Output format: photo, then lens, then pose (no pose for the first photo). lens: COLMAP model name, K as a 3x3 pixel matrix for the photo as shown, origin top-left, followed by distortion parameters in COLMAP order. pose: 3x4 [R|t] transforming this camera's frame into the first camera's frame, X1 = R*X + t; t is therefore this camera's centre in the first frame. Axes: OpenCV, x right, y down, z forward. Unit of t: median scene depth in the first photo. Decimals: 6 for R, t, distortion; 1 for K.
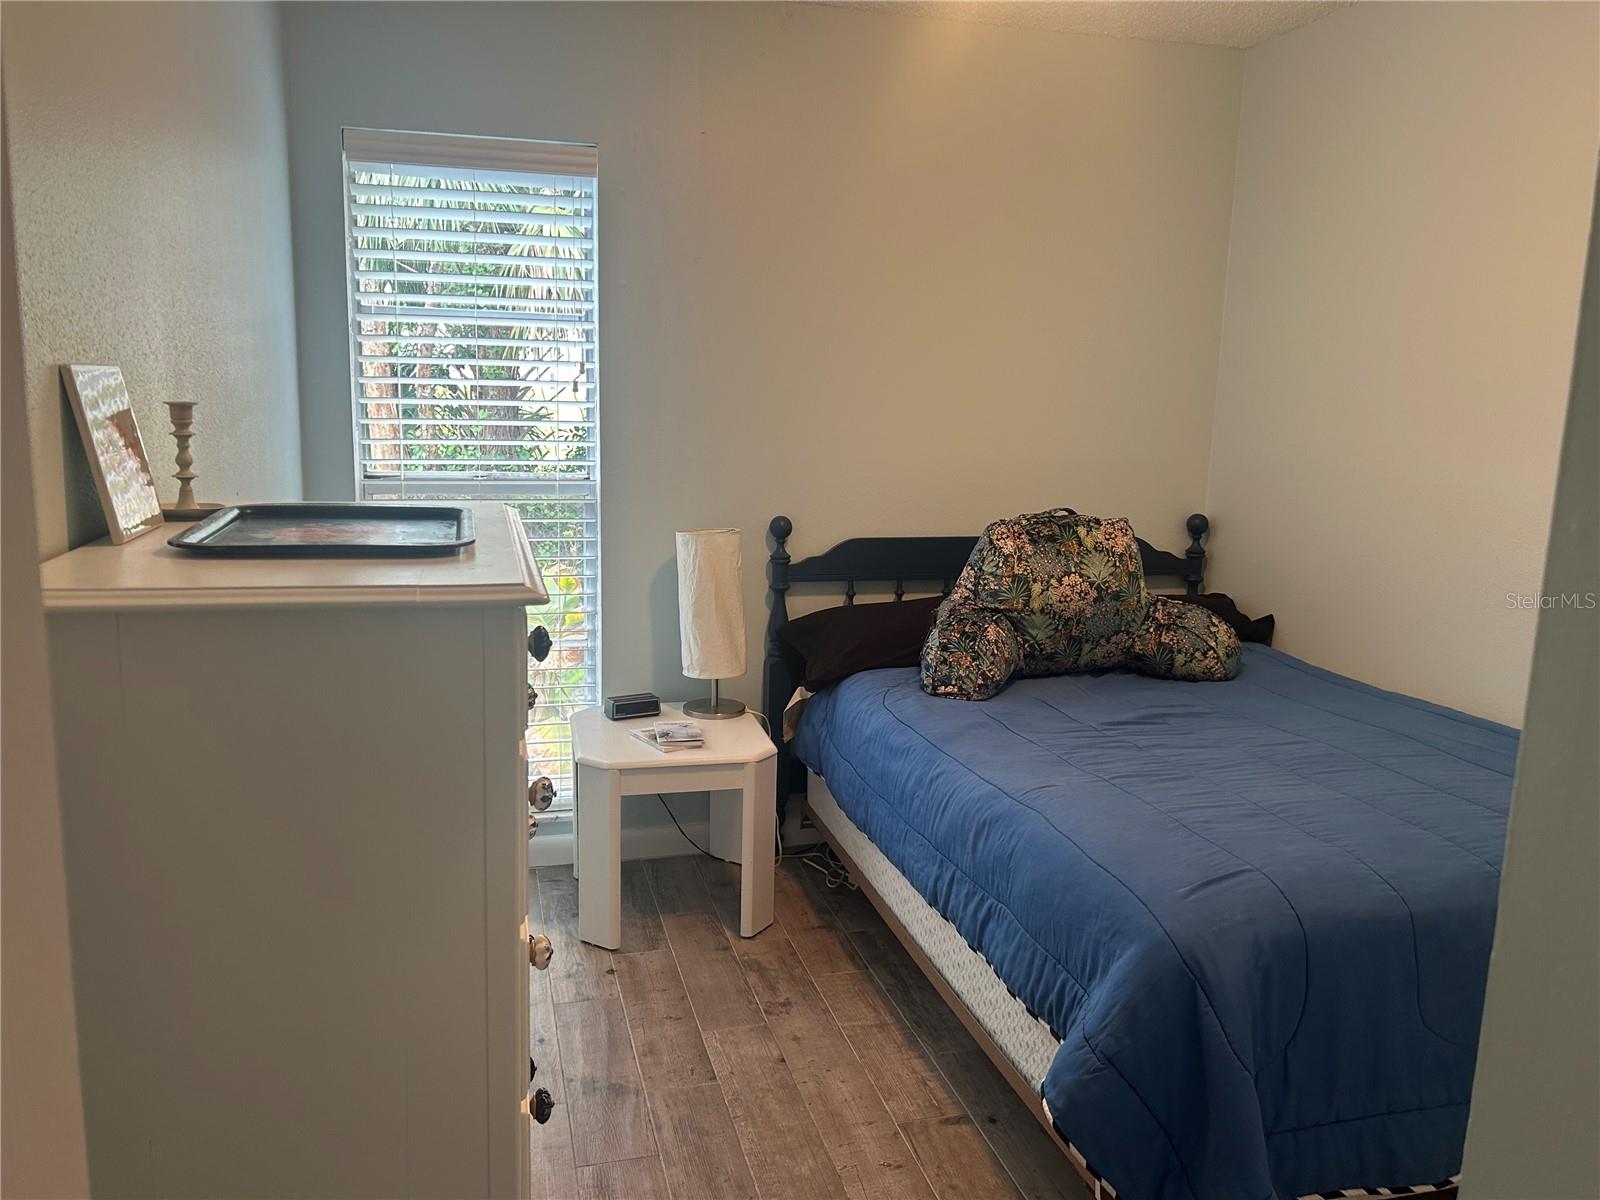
lens RADIAL K [[1198.7, 0, 853.5], [0, 1198.7, 607.1], [0, 0, 1]] dist [0.079354, -0.000927]
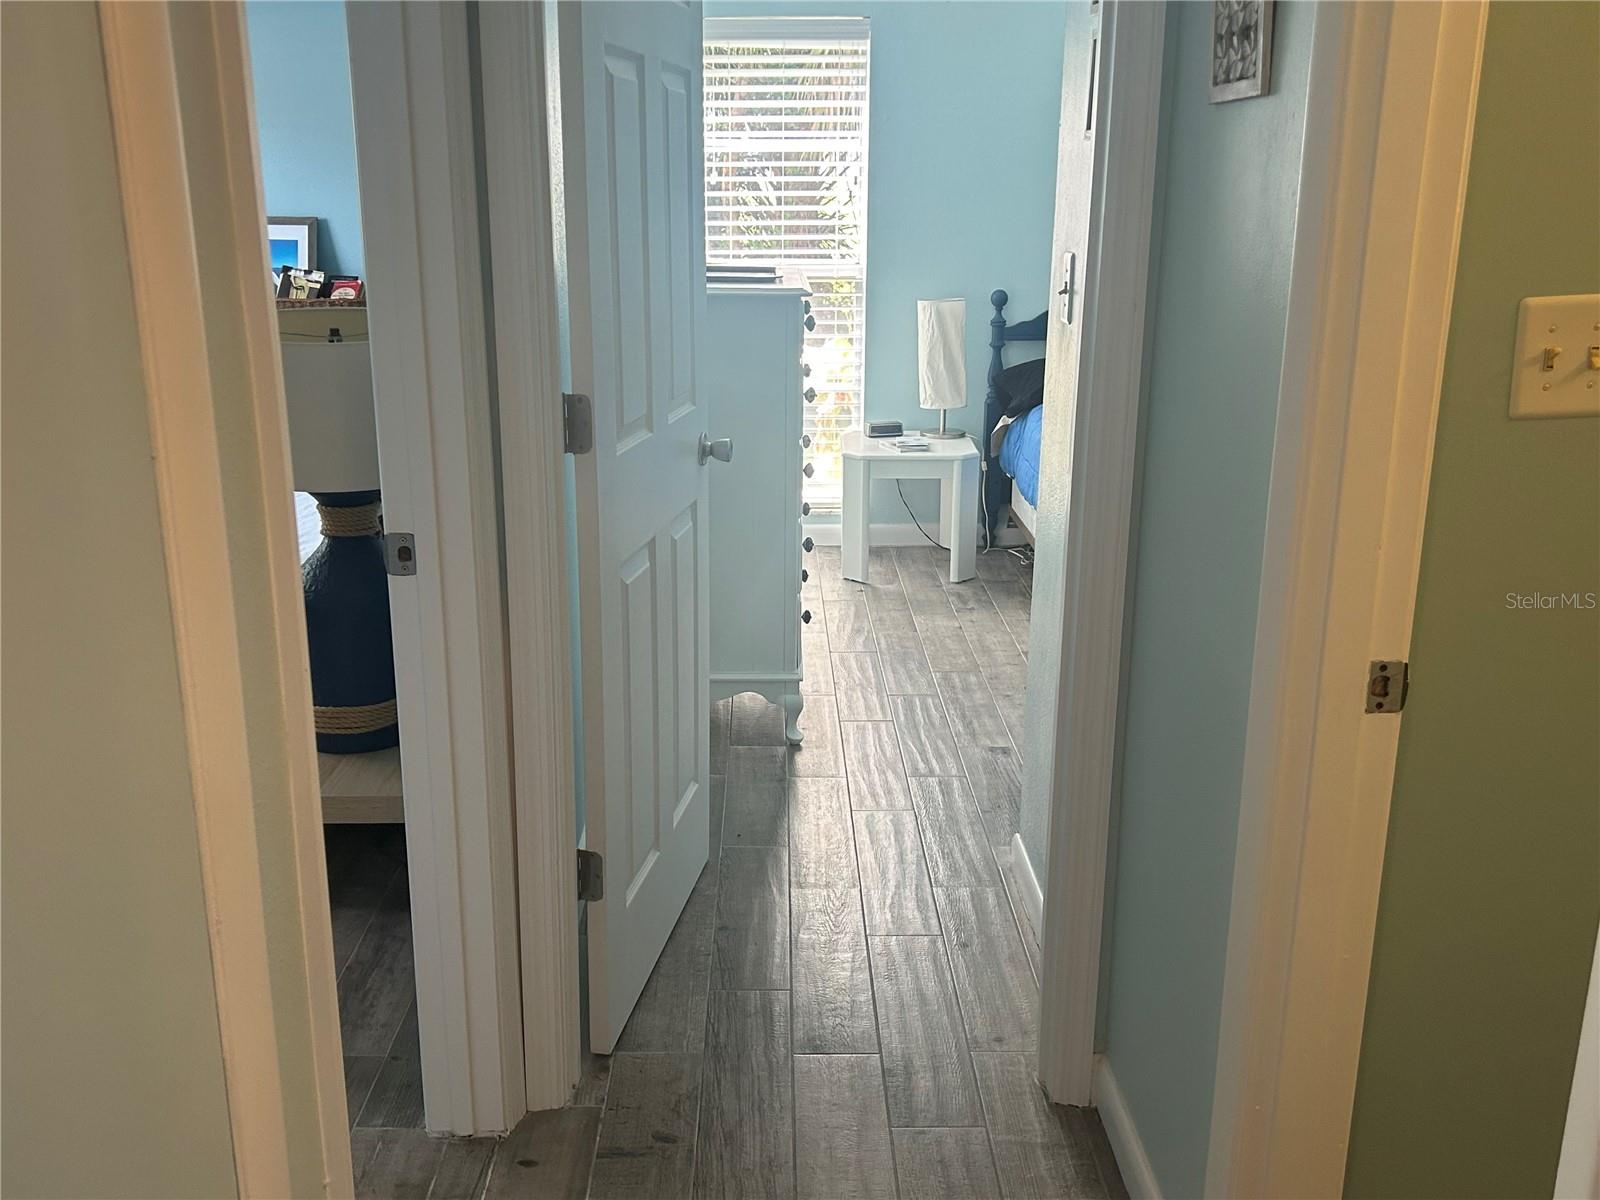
lens RADIAL K [[1489.4, 0, 795.5], [0, 1489.4, 603.5], [0, 0, 1]] dist [-0.097296, 0.147673]
pose [[0.959651, 0.045594, -0.277473, 0.205290], [-0.017612, 0.994575, 0.102516, 0.110738], [0.280642, -0.093492, 0.955248, -0.688529]]
